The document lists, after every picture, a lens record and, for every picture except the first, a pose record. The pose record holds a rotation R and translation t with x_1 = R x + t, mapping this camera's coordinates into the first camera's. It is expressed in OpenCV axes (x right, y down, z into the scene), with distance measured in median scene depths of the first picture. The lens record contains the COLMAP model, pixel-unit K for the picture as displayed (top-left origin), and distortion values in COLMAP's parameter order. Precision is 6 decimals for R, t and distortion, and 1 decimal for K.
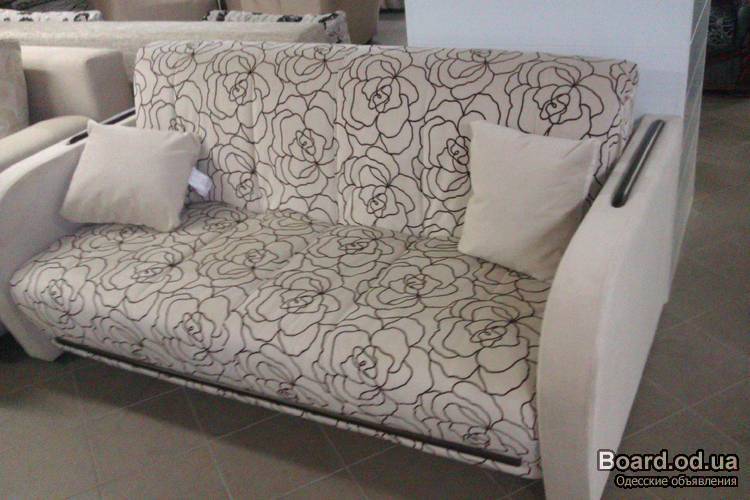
lens RADIAL K [[755.0, 0, 375.0], [0, 755.0, 250.0], [0, 0, 1]] dist [0.061892, -0.011932]
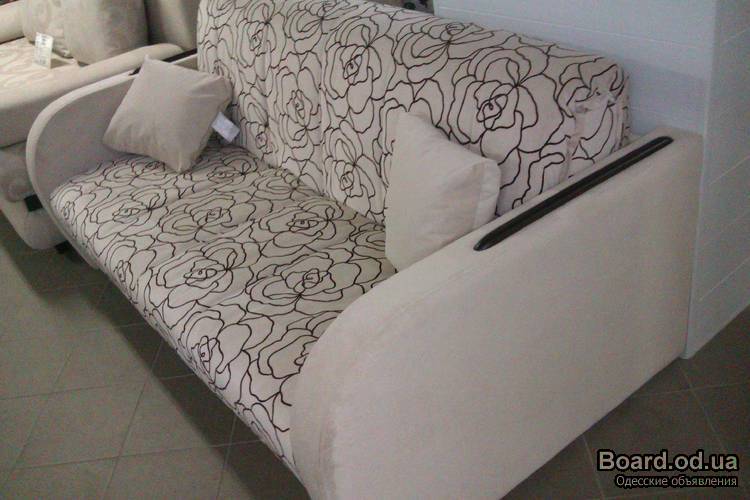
lens RADIAL K [[755.0, 0, 375.0], [0, 755.0, 250.0], [0, 0, 1]] dist [0.061892, -0.011932]
pose [[0.904122, 0.199501, -0.377840, 0.403417], [-0.153905, 0.977001, 0.147587, -0.121893], [0.398594, -0.075285, 0.914032, 0.159038]]
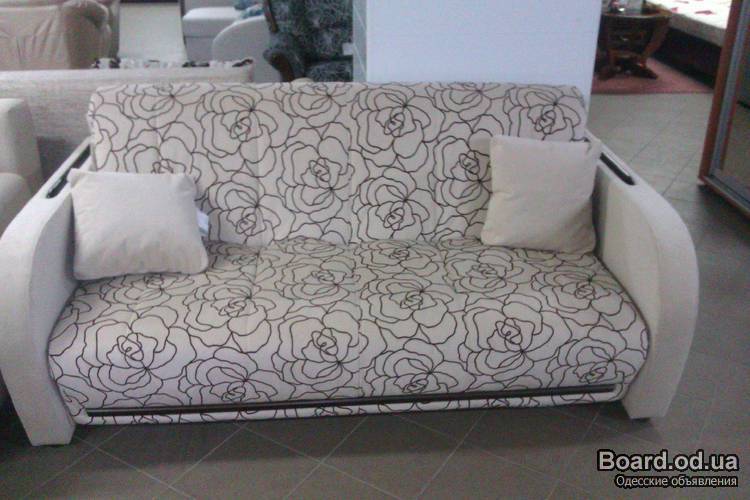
lens RADIAL K [[755.0, 0, 375.0], [0, 755.0, 250.0], [0, 0, 1]] dist [0.061892, -0.011932]
pose [[0.852947, -0.129093, 0.505783, -0.600599], [0.169513, 0.984925, -0.034479, 0.020036], [-0.493707, 0.115146, 0.861972, 0.047979]]
